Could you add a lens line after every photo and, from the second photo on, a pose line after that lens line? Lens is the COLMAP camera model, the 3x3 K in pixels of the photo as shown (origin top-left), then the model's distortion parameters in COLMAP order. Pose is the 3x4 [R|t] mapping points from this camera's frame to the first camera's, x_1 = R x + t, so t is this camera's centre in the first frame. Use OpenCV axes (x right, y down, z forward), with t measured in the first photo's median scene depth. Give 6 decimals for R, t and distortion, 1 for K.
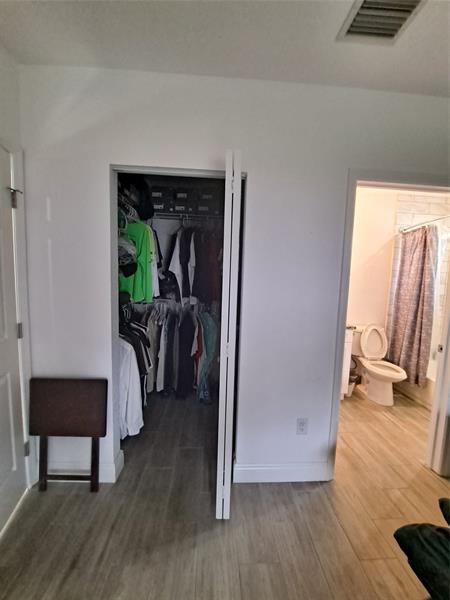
lens RADIAL K [[243.7, 0, 223.7], [0, 243.7, 298.4], [0, 0, 1]] dist [-0.010406, -0.000026]
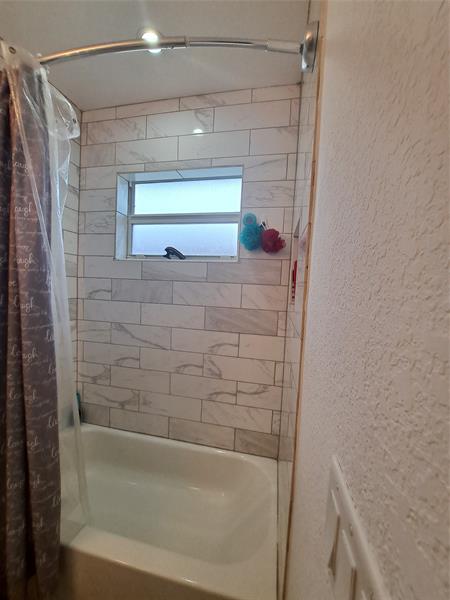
lens RADIAL K [[243.7, 0, 223.5], [0, 243.7, 297.9], [0, 0, 1]] dist [-0.010406, -0.000026]
pose [[0.233520, -0.085541, 0.968582, 0.610031], [0.044709, 0.996014, 0.077184, -0.041823], [-0.971324, 0.025281, 0.236414, 0.699079]]
